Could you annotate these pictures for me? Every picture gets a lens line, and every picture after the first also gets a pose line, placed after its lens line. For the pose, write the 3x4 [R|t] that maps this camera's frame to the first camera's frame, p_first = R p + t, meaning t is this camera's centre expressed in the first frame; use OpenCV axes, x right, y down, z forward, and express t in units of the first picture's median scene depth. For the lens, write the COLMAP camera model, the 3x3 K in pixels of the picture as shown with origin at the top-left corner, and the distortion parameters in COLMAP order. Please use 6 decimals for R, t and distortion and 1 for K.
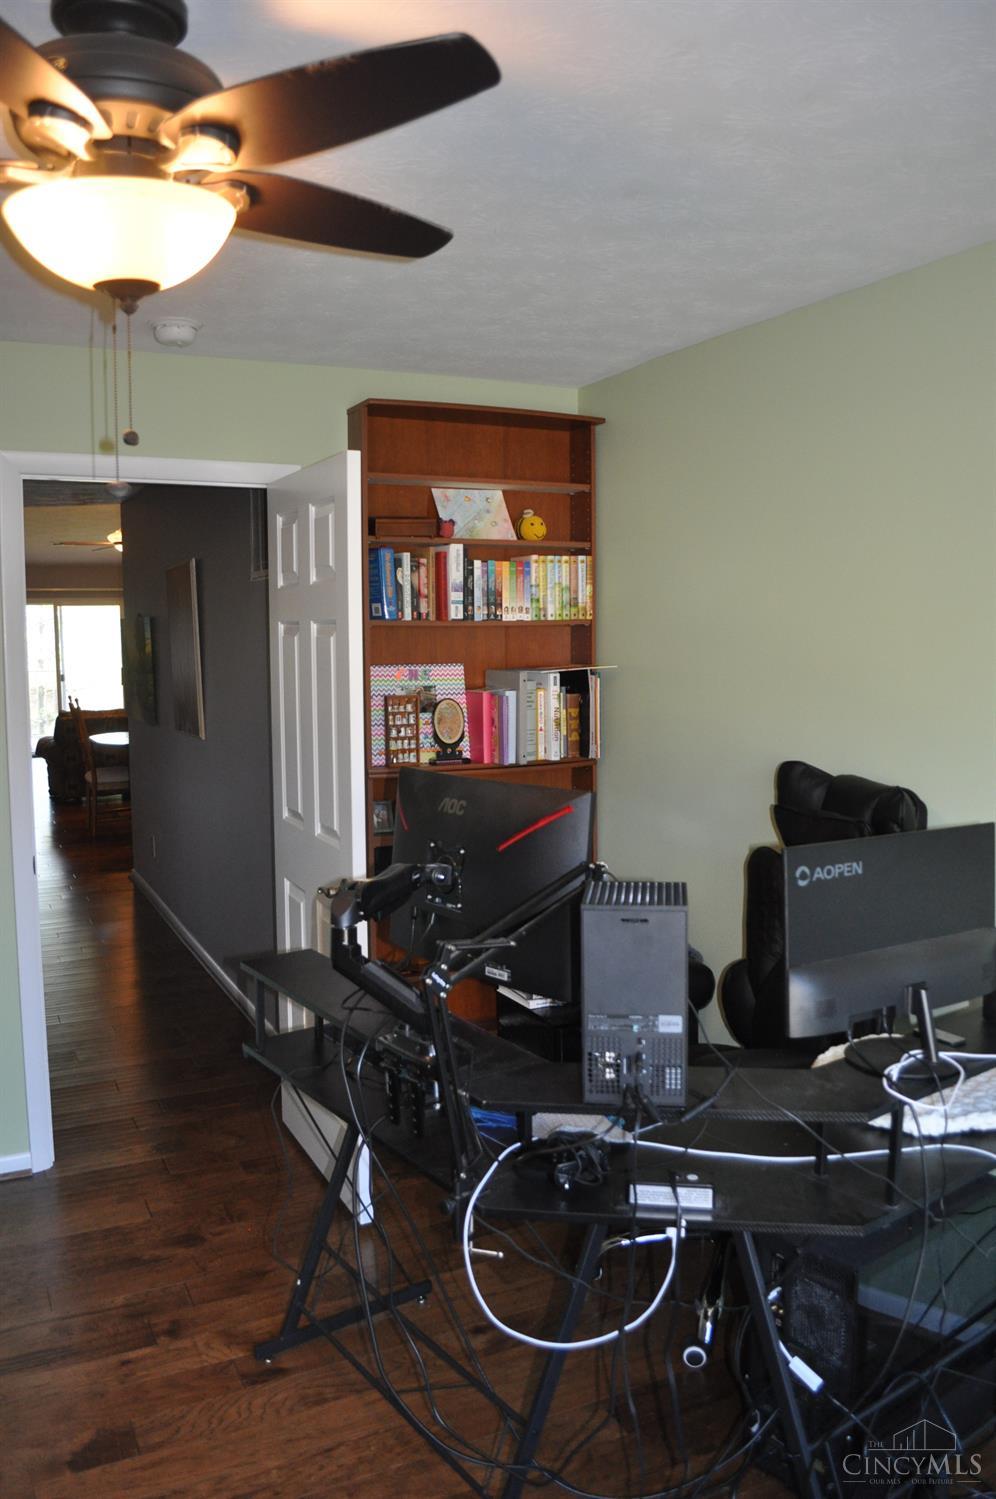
lens RADIAL K [[1174.1, 0, 494.6], [0, 1174.1, 744.7], [0, 0, 1]] dist [-0.085662, 0.009113]
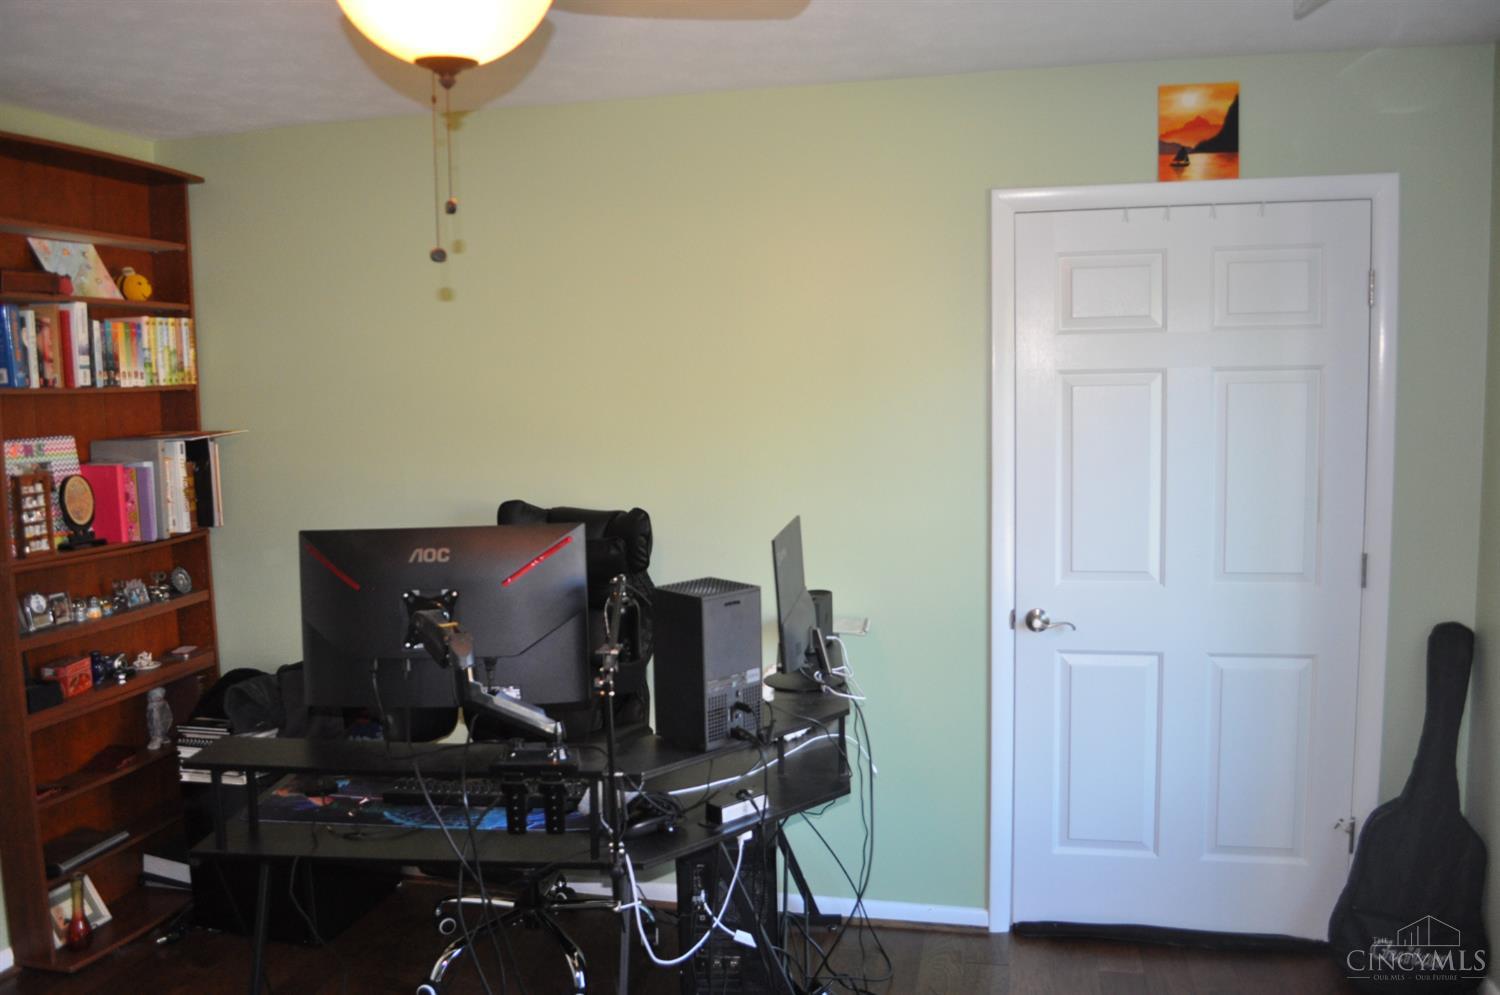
lens RADIAL K [[1174.9, 0, 745.6], [0, 1174.9, 500.9], [0, 0, 1]] dist [-0.085662, 0.009113]
pose [[0.631976, -0.084427, 0.770375, -0.383222], [0.088445, 0.995411, 0.036534, -0.006138], [-0.769924, 0.045047, 0.636543, 0.054238]]
